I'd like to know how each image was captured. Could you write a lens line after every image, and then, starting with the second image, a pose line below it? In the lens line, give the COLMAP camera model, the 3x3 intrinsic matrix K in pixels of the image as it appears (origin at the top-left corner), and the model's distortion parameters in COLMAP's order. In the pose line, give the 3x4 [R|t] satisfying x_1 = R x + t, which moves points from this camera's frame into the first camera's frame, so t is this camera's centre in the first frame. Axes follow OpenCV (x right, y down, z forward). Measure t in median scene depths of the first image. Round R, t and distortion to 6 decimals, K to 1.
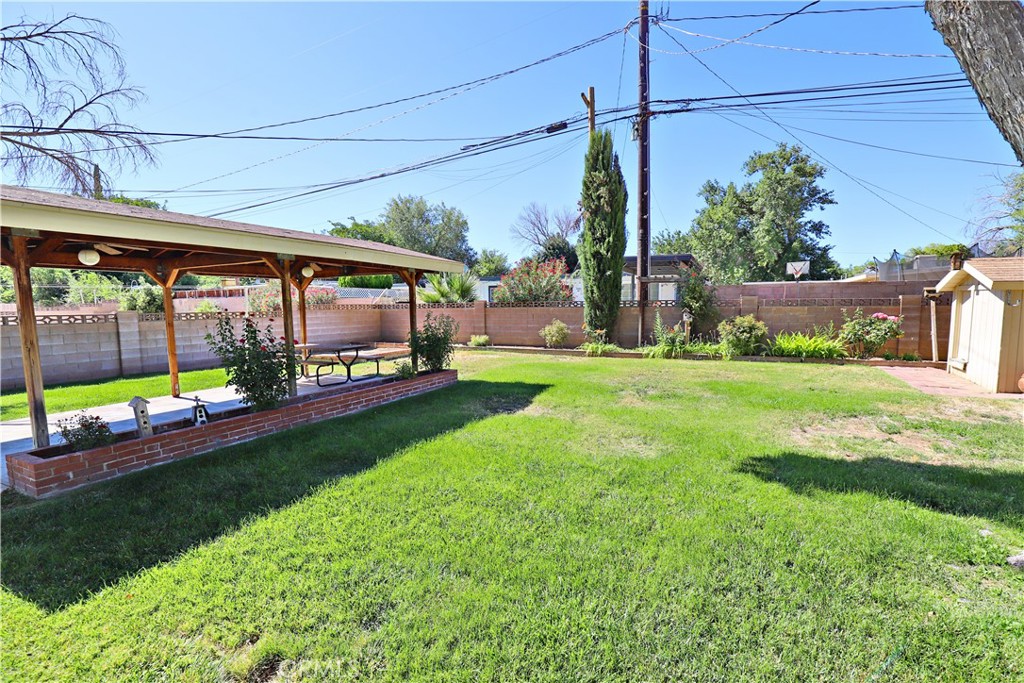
lens RADIAL K [[466.8, 0, 508.9], [0, 466.8, 351.0], [0, 0, 1]] dist [-0.027005, 0.005051]
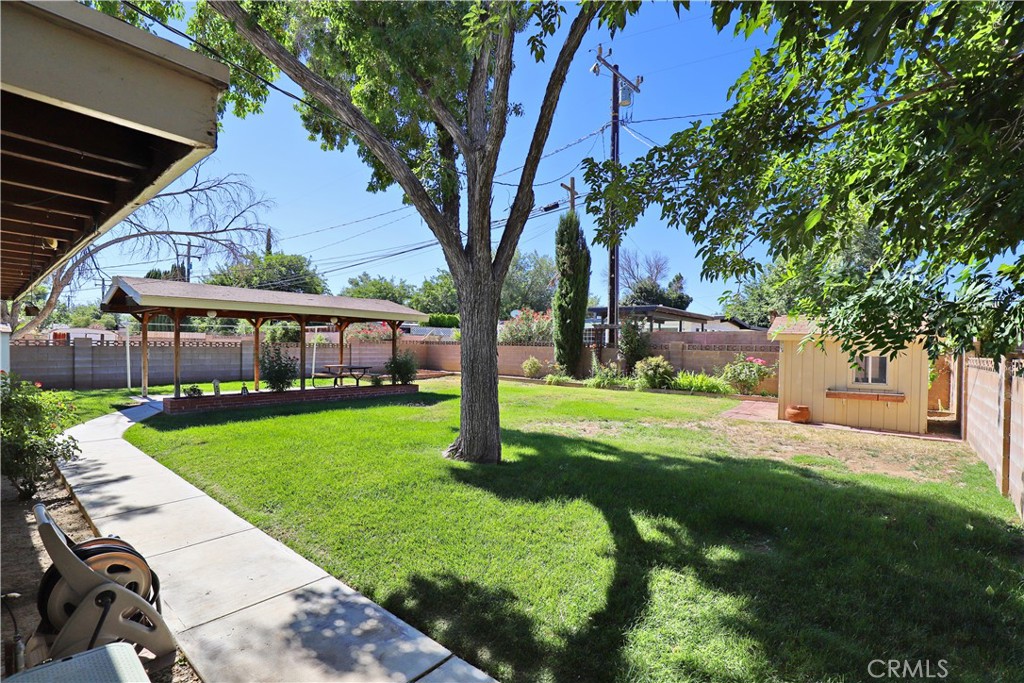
lens RADIAL K [[466.8, 0, 510.6], [0, 466.8, 349.9], [0, 0, 1]] dist [-0.027005, 0.005051]
pose [[0.967079, 0.029582, -0.252752, 0.382757], [-0.050923, 0.995628, -0.078310, 0.021051], [0.249331, 0.088603, 0.964357, -0.271524]]
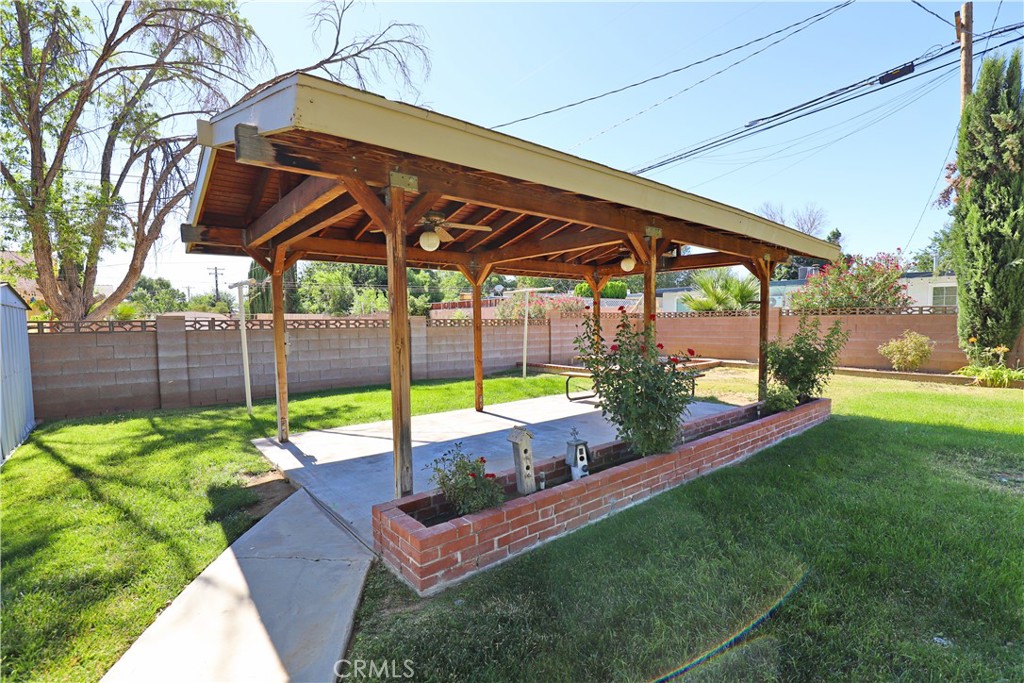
lens RADIAL K [[466.8, 0, 516.0], [0, 466.8, 349.8], [0, 0, 1]] dist [-0.027005, 0.005051]
pose [[0.916501, 0.026488, -0.399155, -0.176803], [-0.039449, 0.998926, -0.024291, 0.001645], [0.398083, 0.038009, 0.916562, 0.122352]]
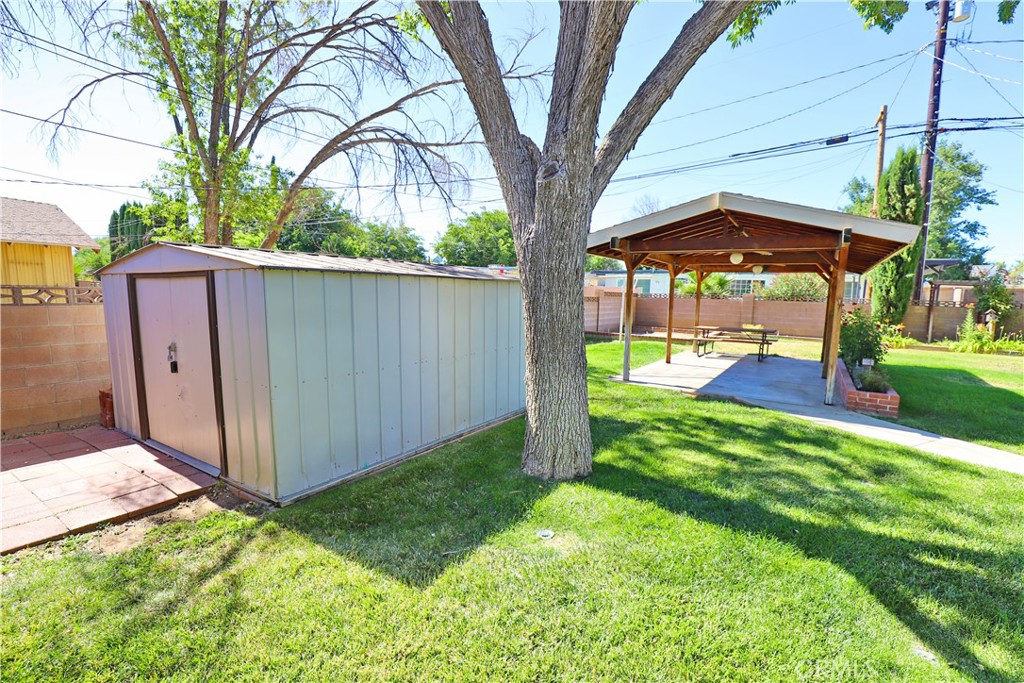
lens RADIAL K [[466.8, 0, 525.8], [0, 466.8, 349.5], [0, 0, 1]] dist [-0.027005, 0.005051]
pose [[0.993659, 0.048734, -0.101322, -0.580455], [-0.046579, 0.998637, 0.023531, 0.029260], [0.102331, -0.018663, 0.994575, -0.203025]]
